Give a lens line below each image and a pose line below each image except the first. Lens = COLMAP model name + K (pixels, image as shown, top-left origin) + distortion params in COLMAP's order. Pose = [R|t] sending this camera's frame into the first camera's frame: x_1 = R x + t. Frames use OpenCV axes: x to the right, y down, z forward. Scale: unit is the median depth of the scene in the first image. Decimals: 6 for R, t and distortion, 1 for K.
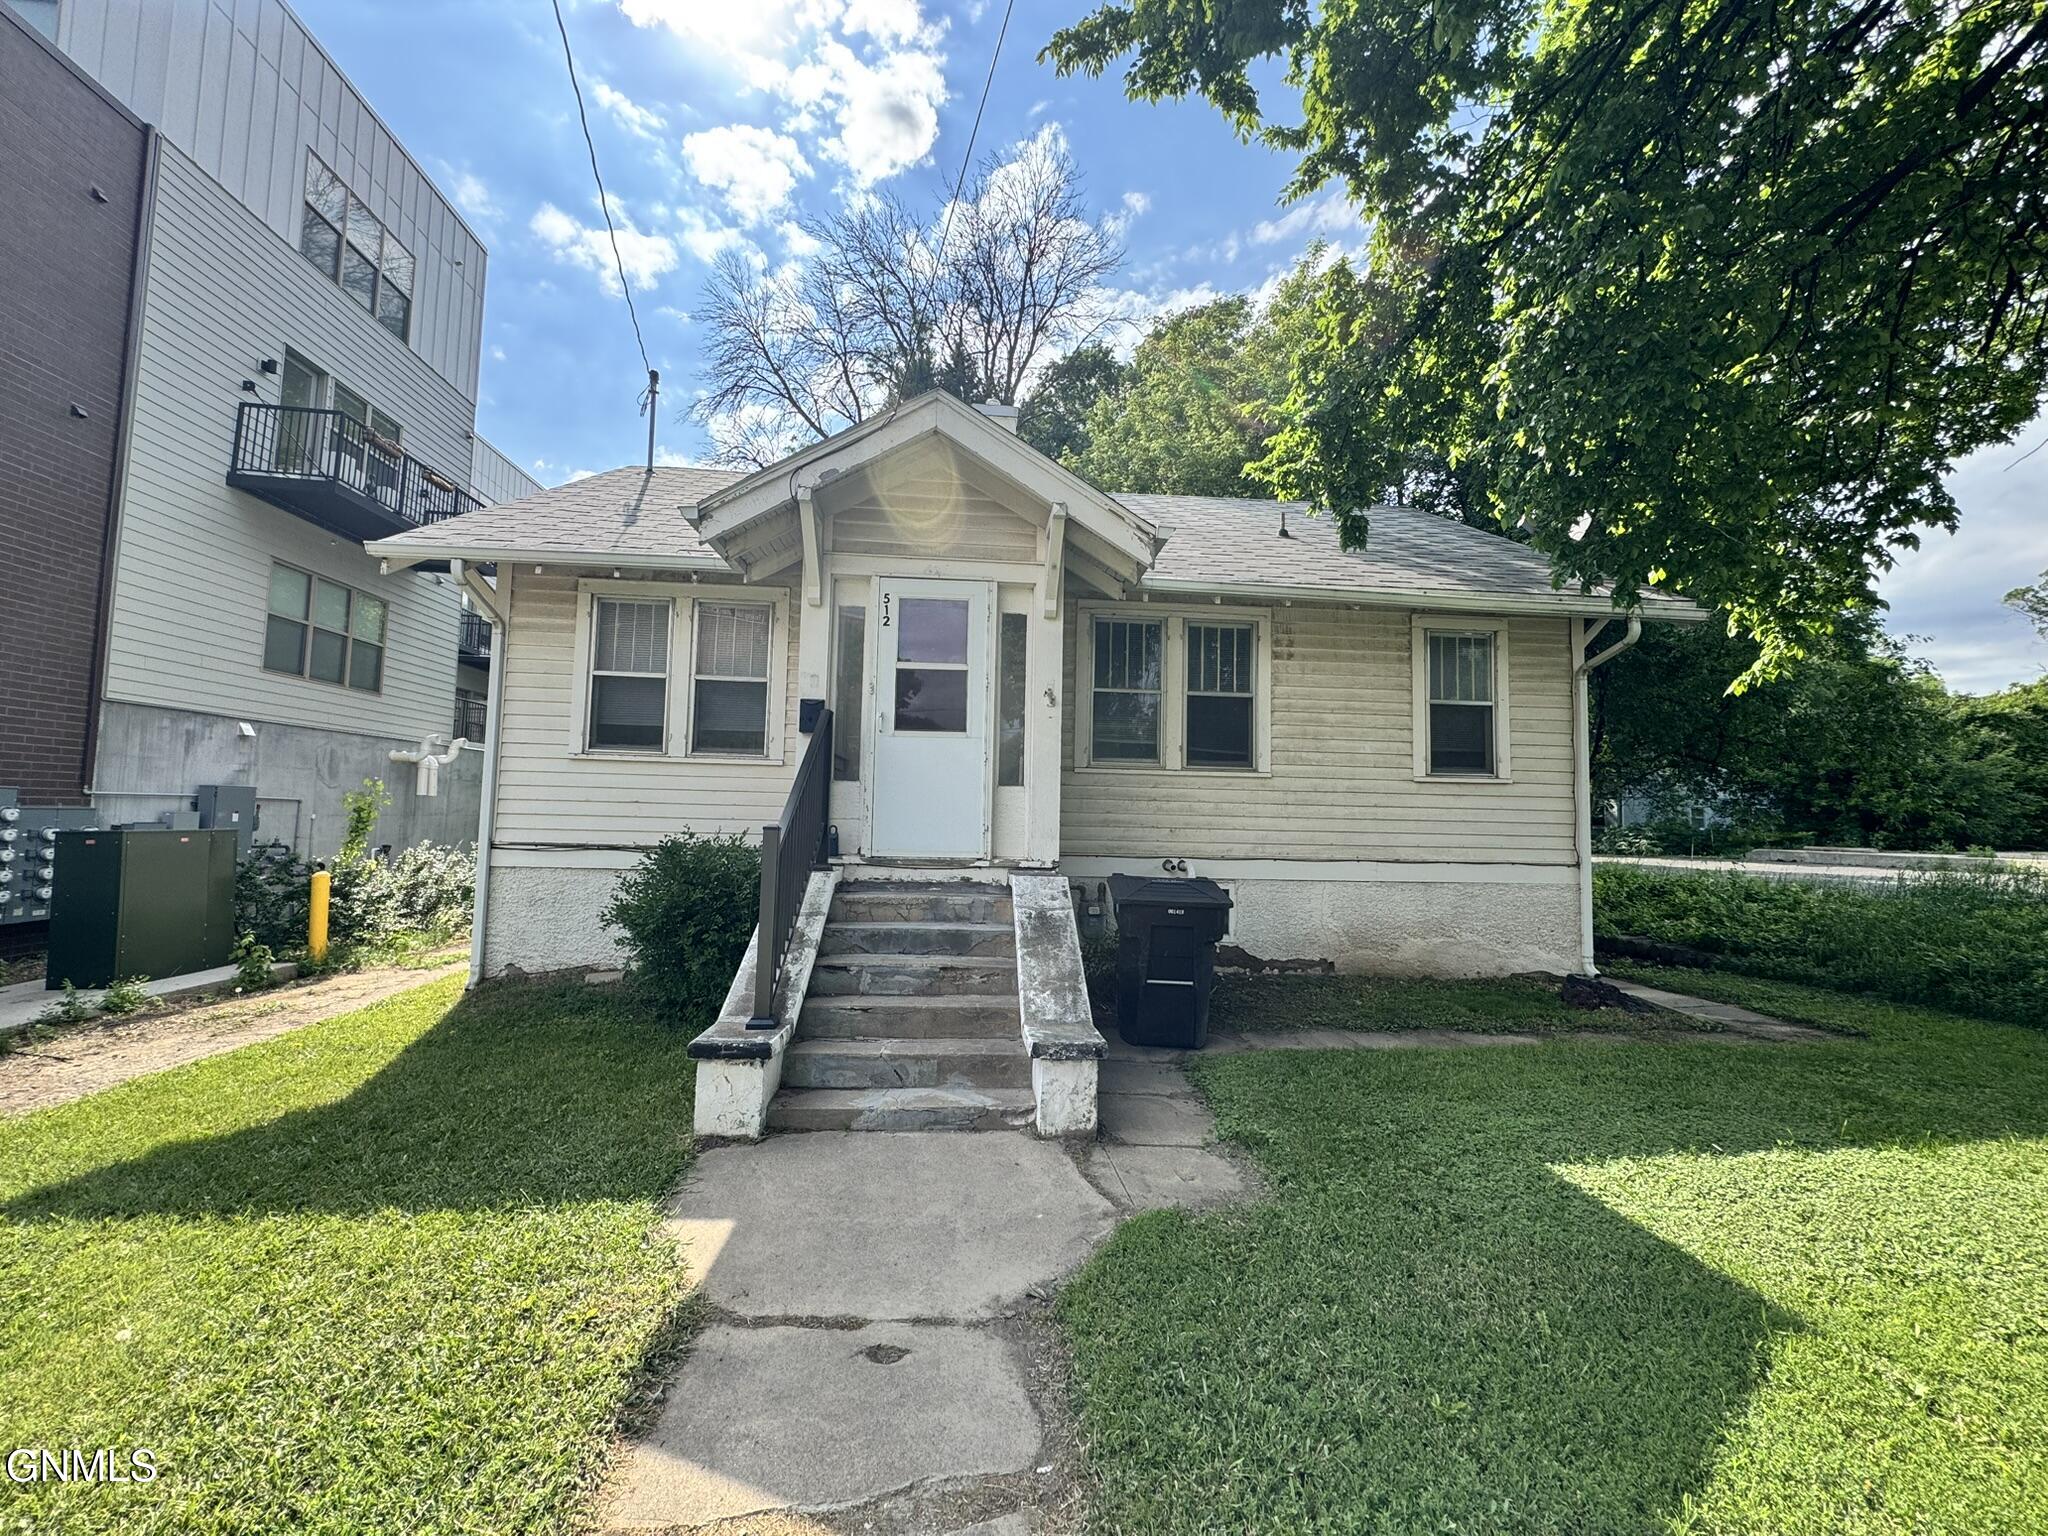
lens RADIAL K [[816.9, 0, 1024.4], [0, 816.9, 766.9], [0, 0, 1]] dist [-0.001819, 0.000169]
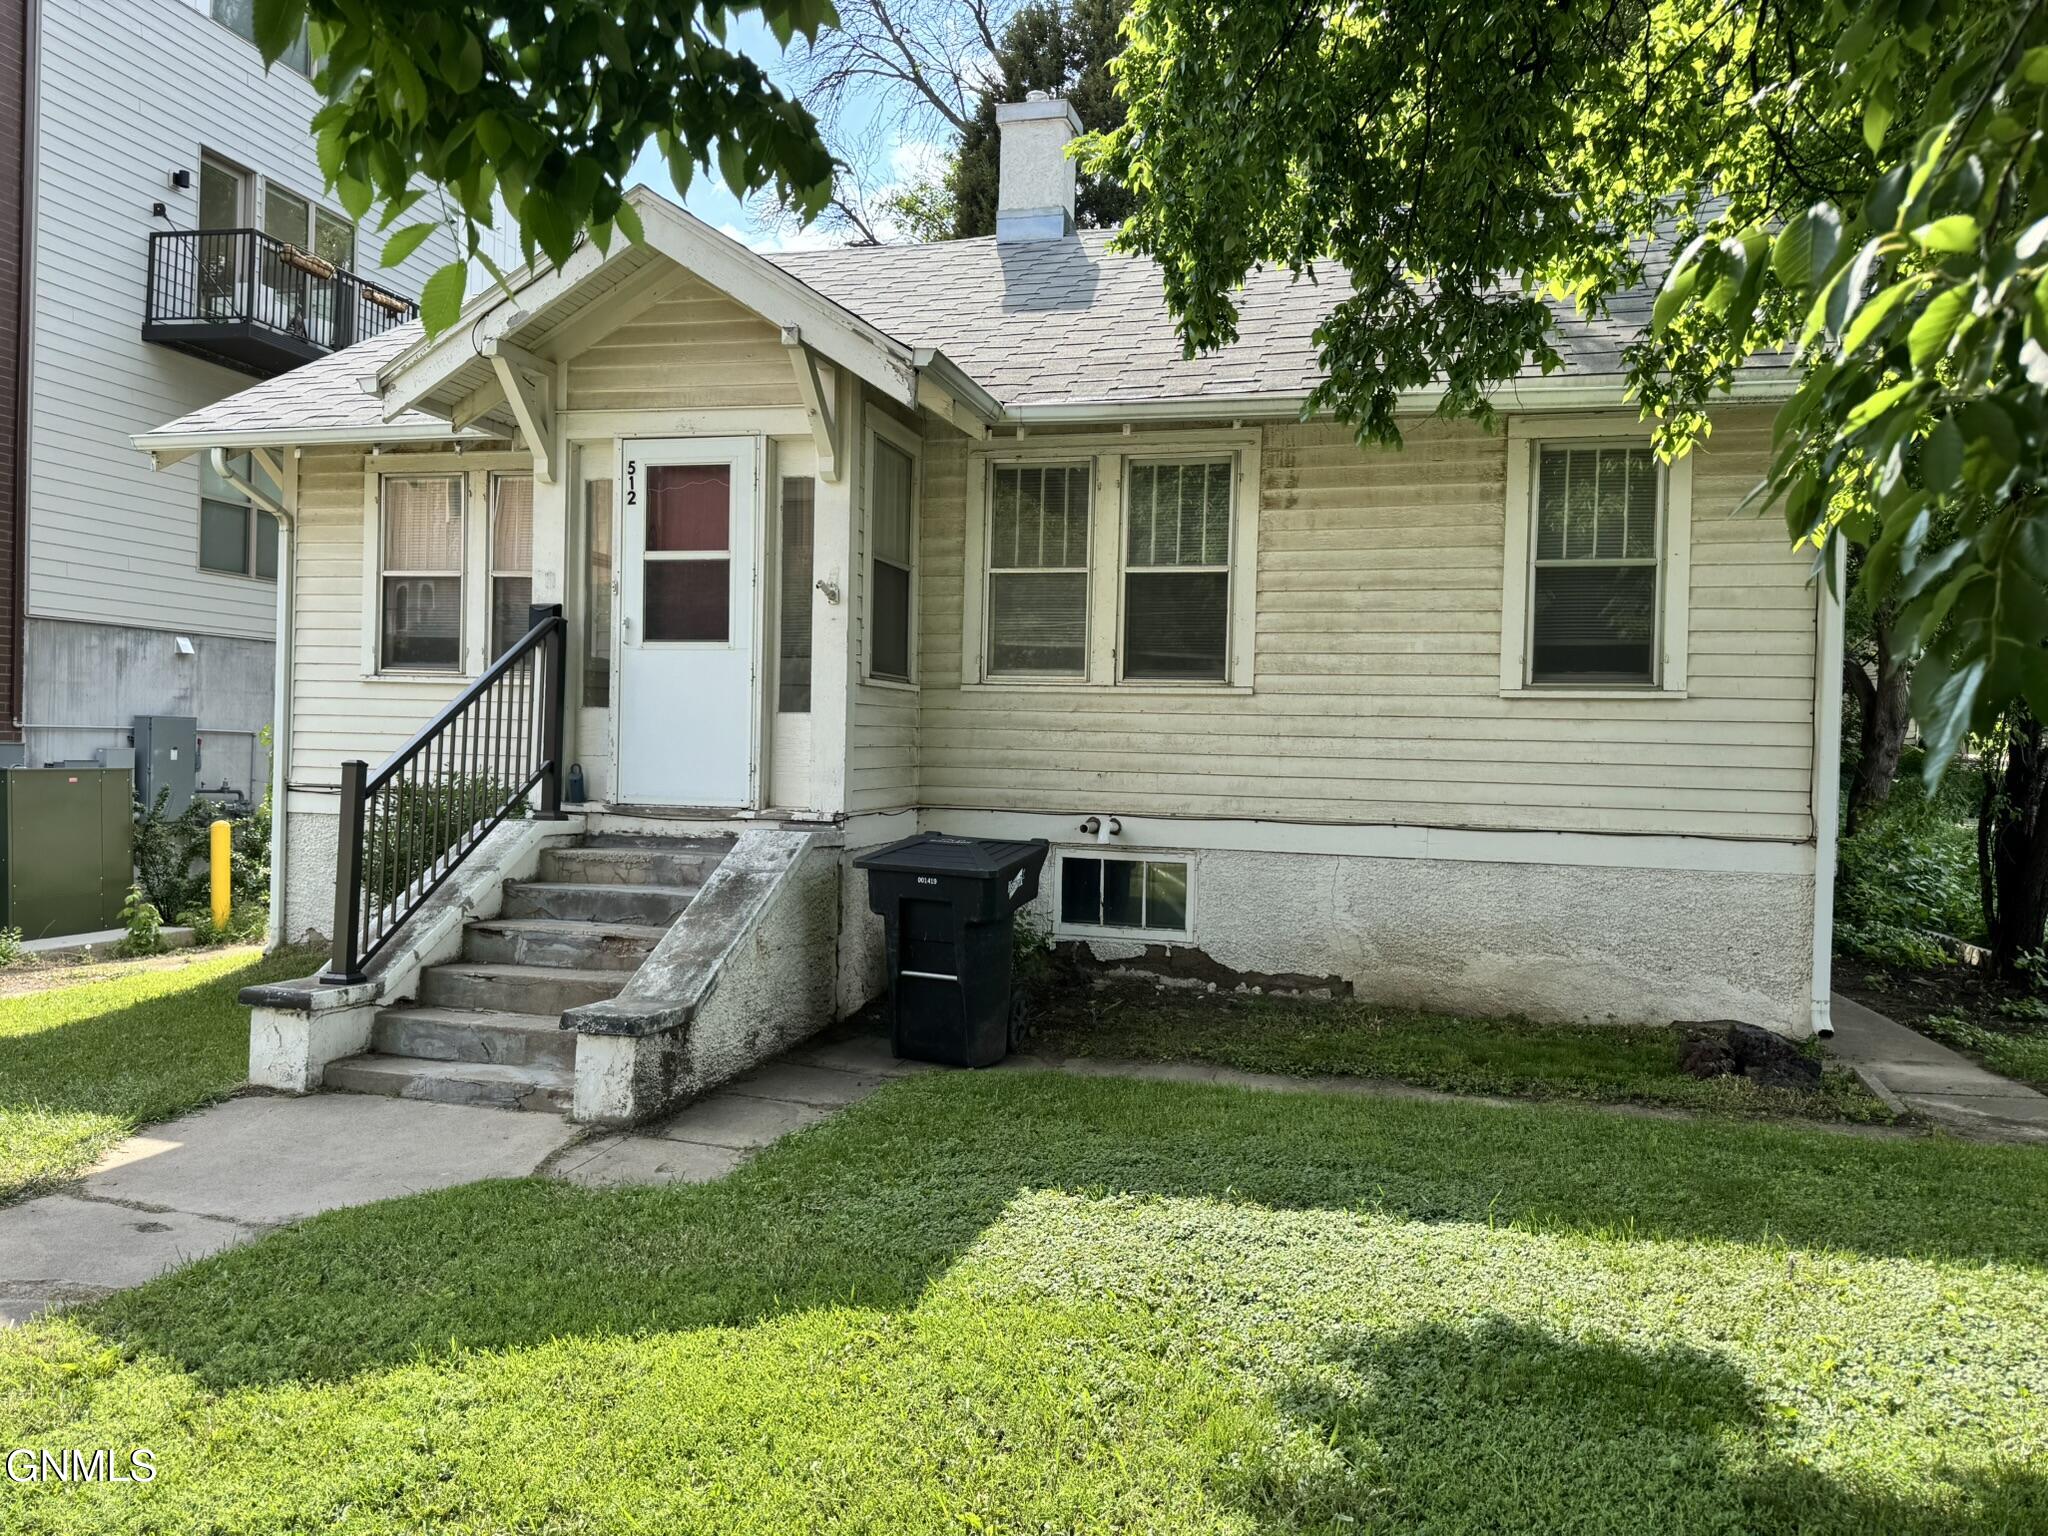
lens RADIAL K [[1437.0, 0, 1026.0], [0, 1437.0, 769.5], [0, 0, 1]] dist [0.080402, -0.106421]
pose [[0.942881, 0.005215, -0.333089, 0.623151], [0.017424, 0.997737, 0.064945, -0.006162], [0.332674, -0.067039, 0.940656, -0.168274]]
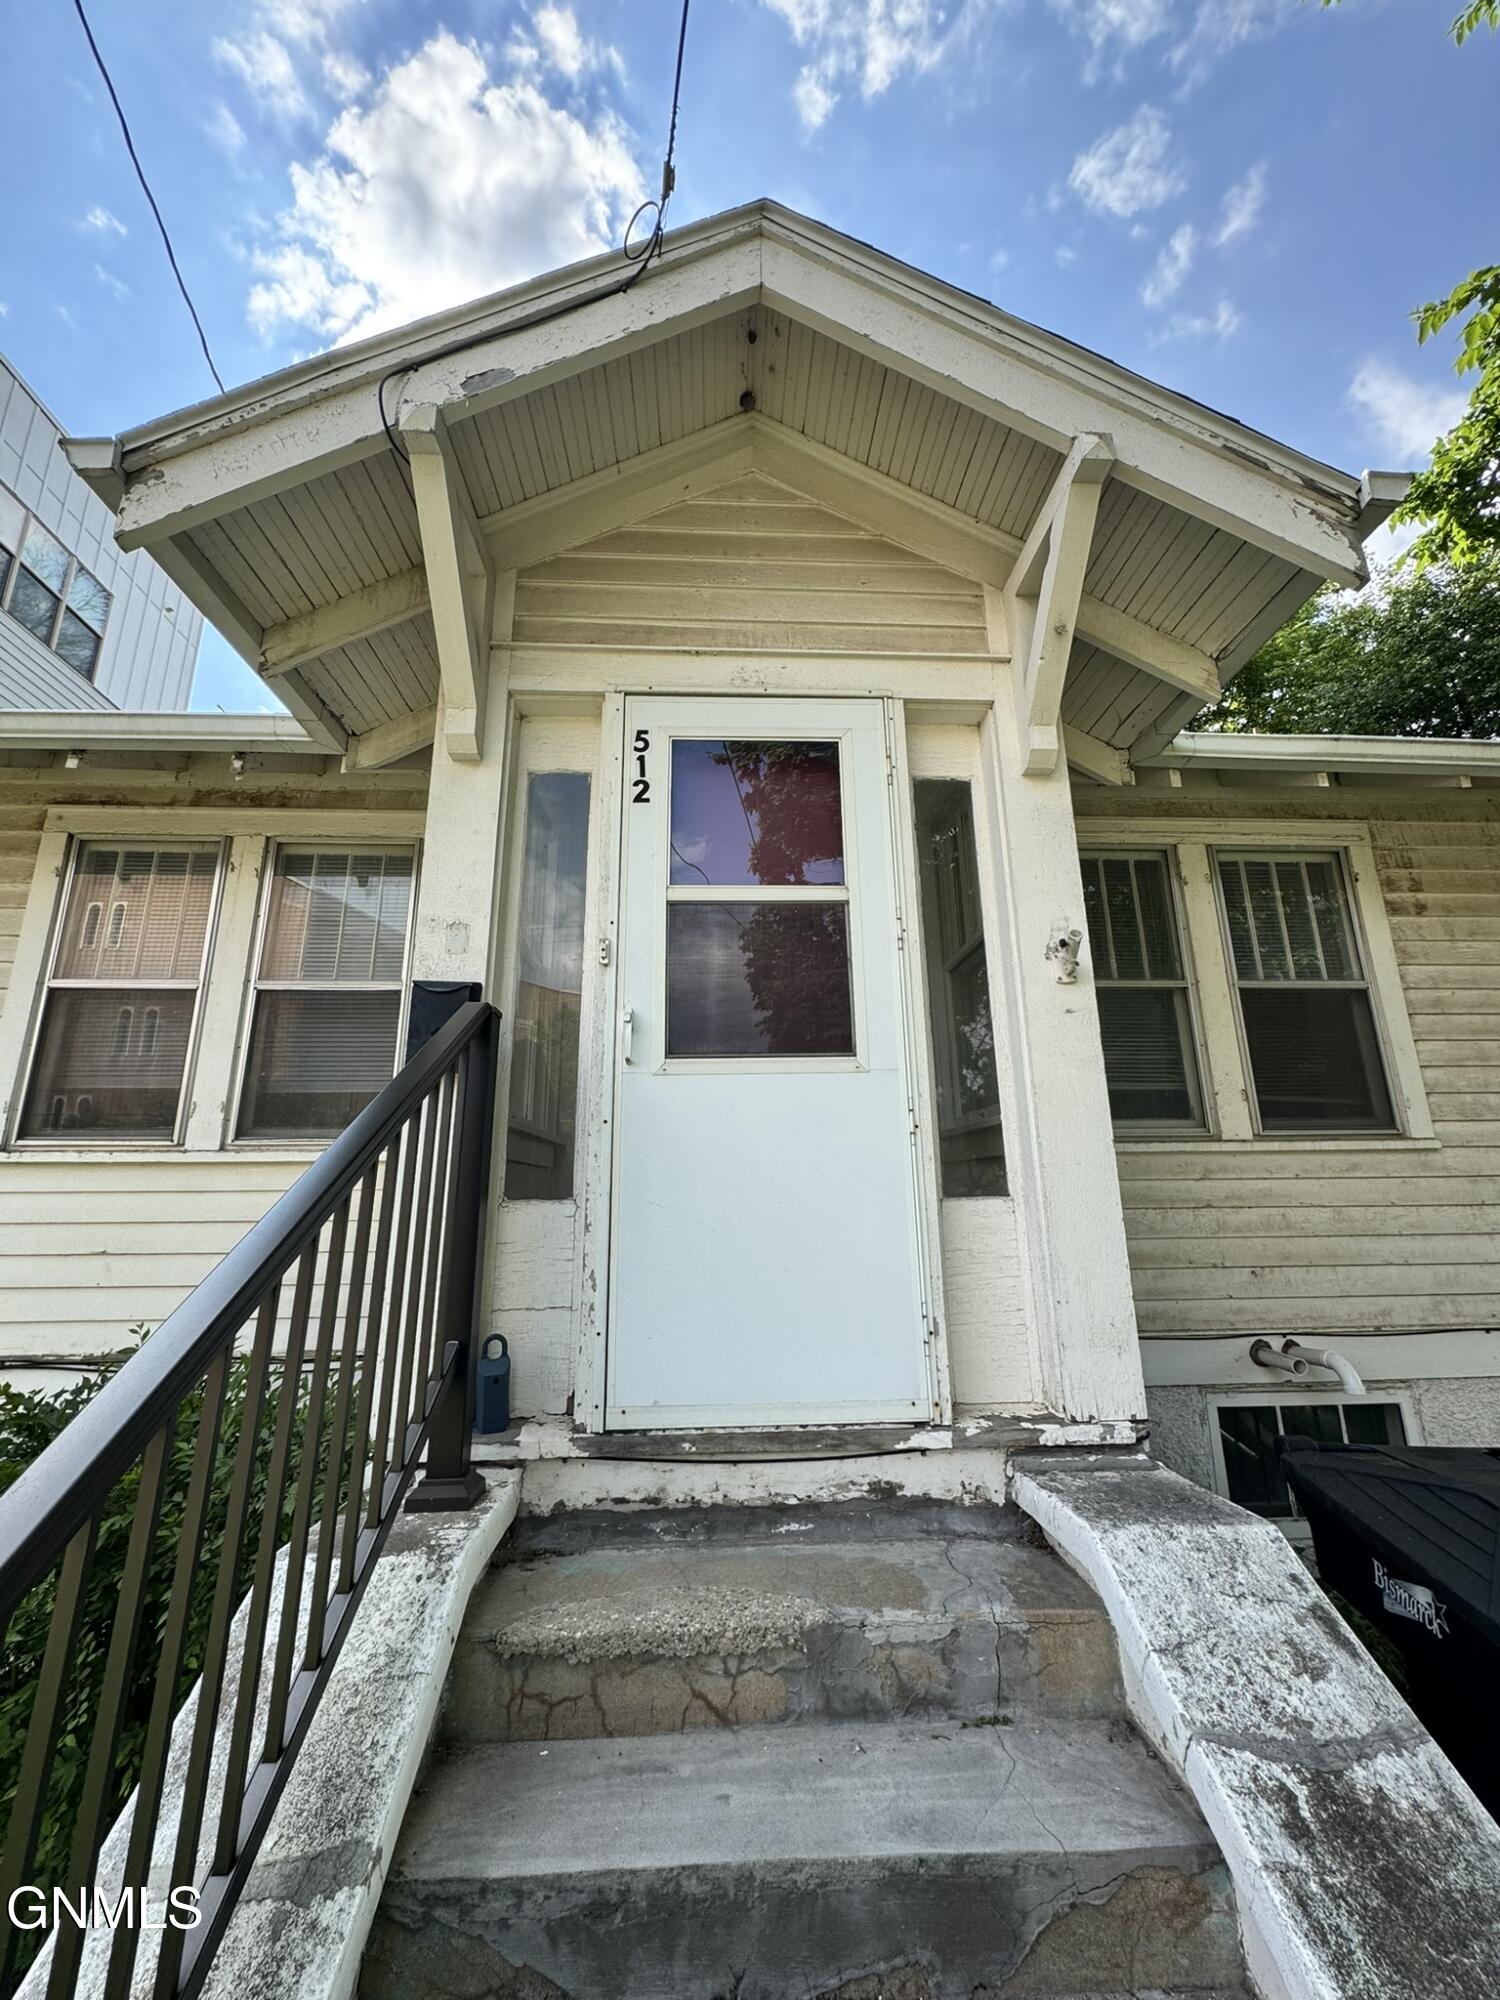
lens RADIAL K [[792.9, 0, 751.7], [0, 792.9, 999.5], [0, 0, 1]] dist [-0.003159, -0.000473]
pose [[0.998874, -0.041375, -0.023219, -0.107512], [0.036390, 0.982134, -0.184629, -0.002677], [0.030443, 0.183576, 0.982534, 0.624206]]
